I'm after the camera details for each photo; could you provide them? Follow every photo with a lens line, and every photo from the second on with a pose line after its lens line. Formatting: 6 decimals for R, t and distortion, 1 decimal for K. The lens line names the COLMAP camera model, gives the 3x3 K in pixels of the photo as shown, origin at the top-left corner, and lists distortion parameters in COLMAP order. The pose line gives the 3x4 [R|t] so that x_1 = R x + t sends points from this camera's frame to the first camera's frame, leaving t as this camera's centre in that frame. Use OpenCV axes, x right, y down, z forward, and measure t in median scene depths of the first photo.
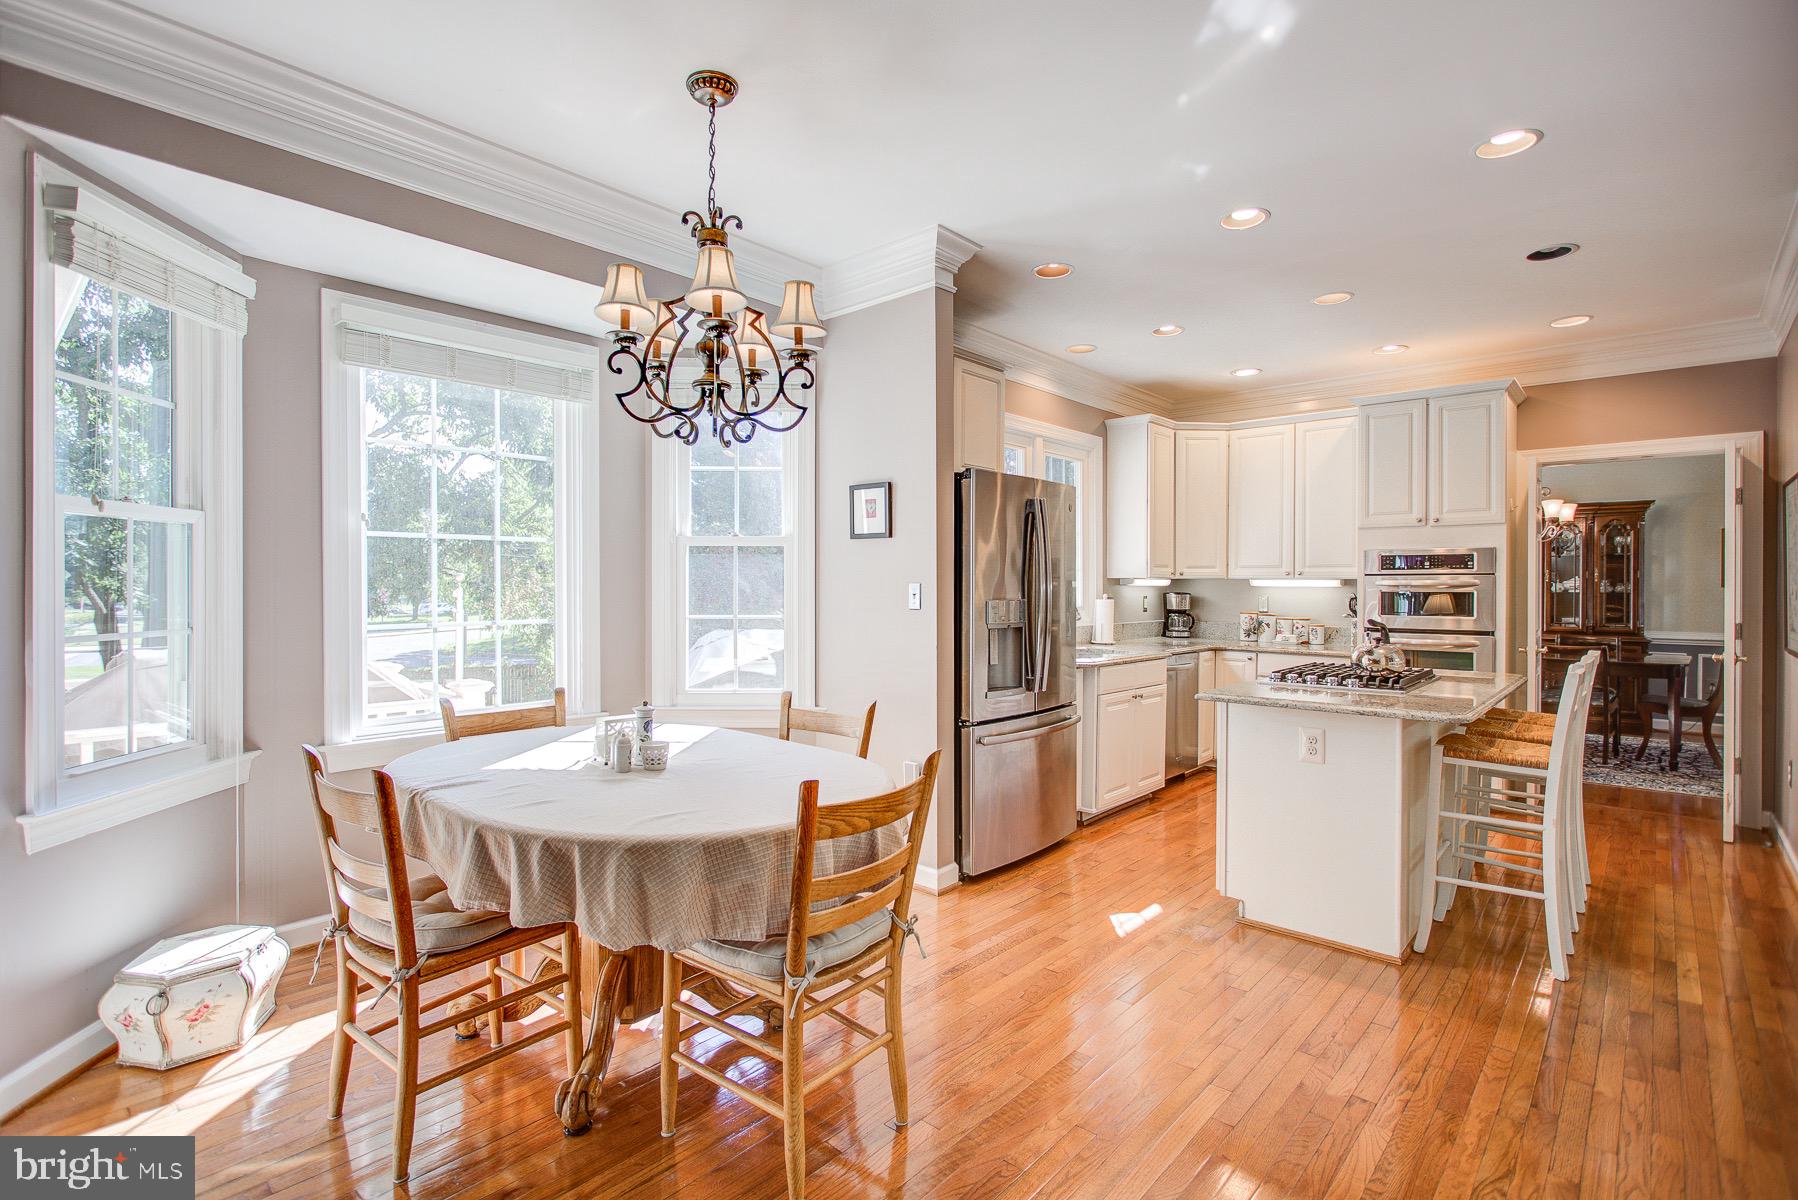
lens RADIAL K [[895.0, 0, 898.9], [0, 895.0, 593.0], [0, 0, 1]] dist [0.002456, 0.000205]
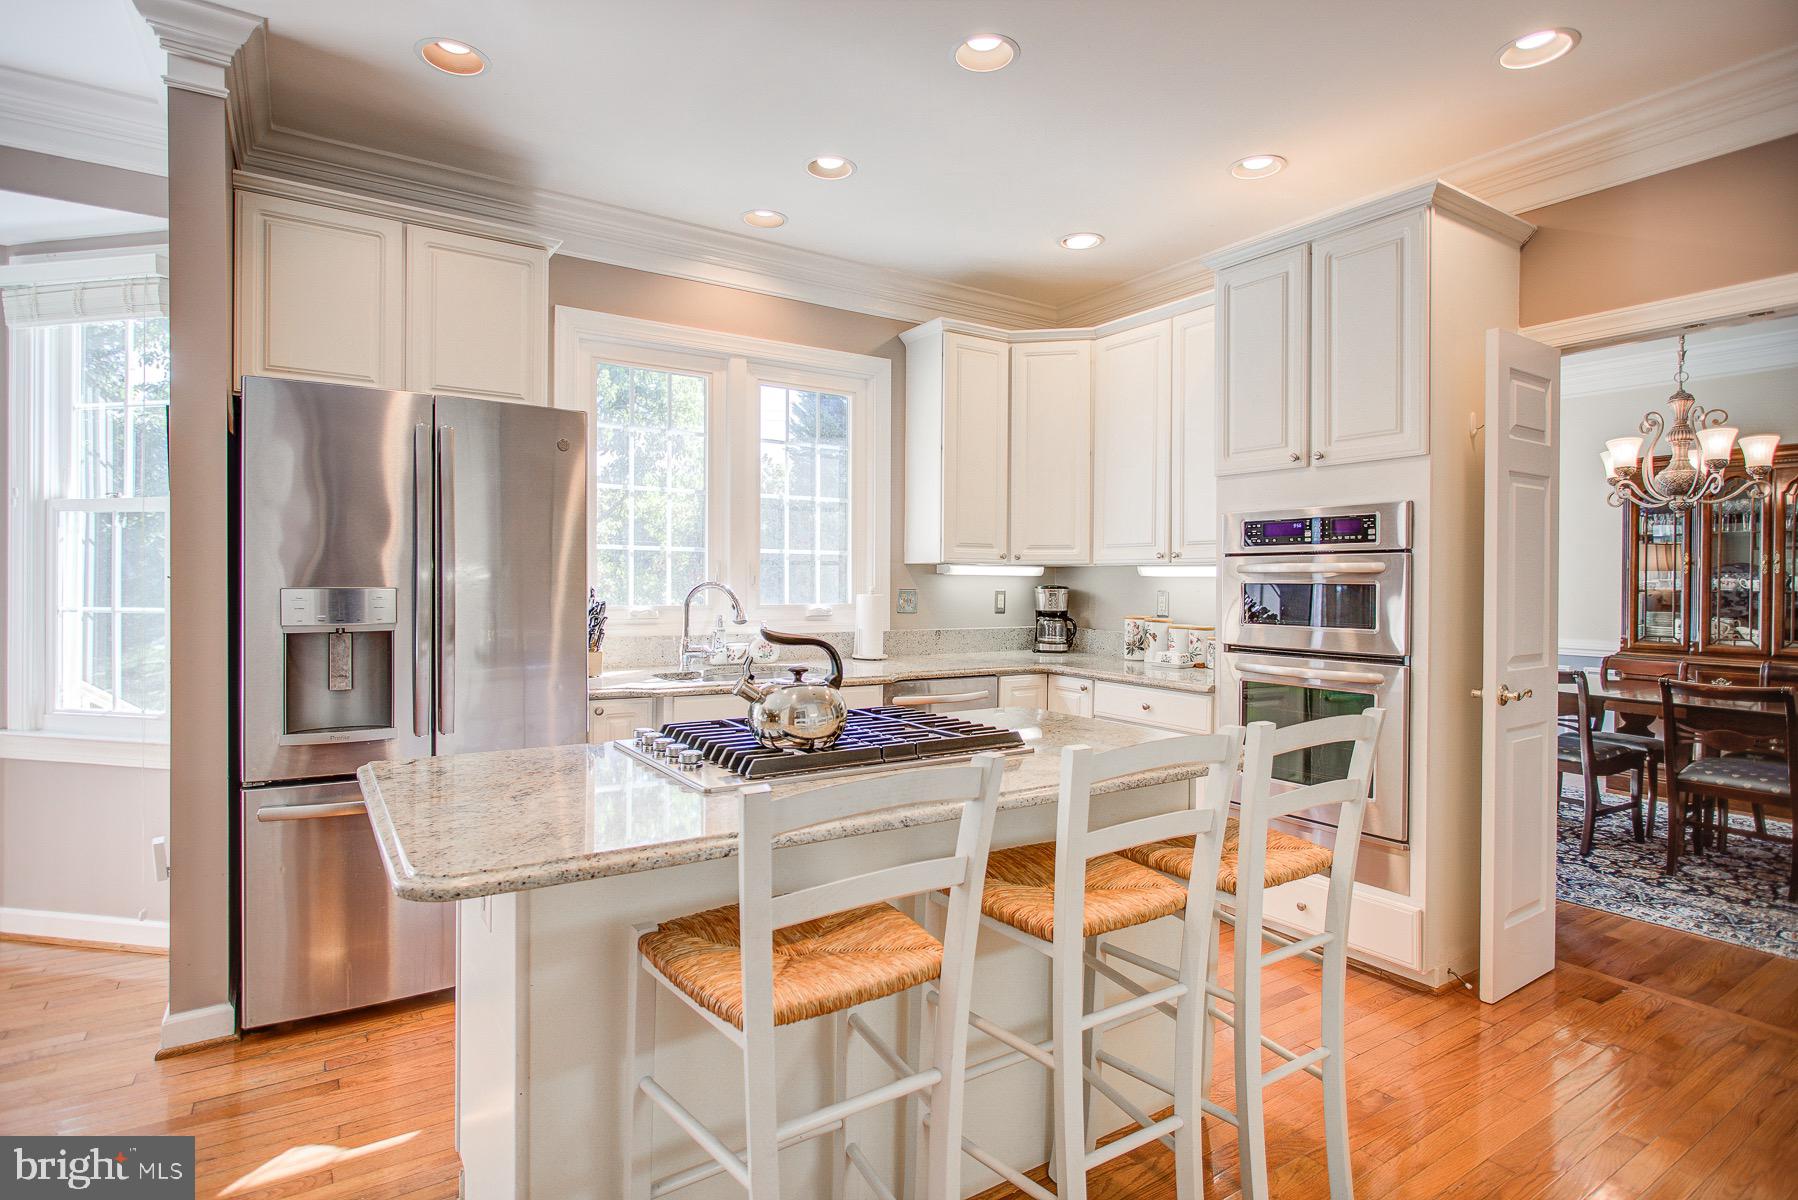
lens RADIAL K [[935.9, 0, 896.8], [0, 935.9, 597.5], [0, 0, 1]] dist [-0.003146, 0.000868]
pose [[0.961547, 0.008919, -0.274495, 0.482616], [-0.007231, 0.999948, 0.007161, 0.004801], [0.274545, -0.004901, 0.961562, 0.345197]]
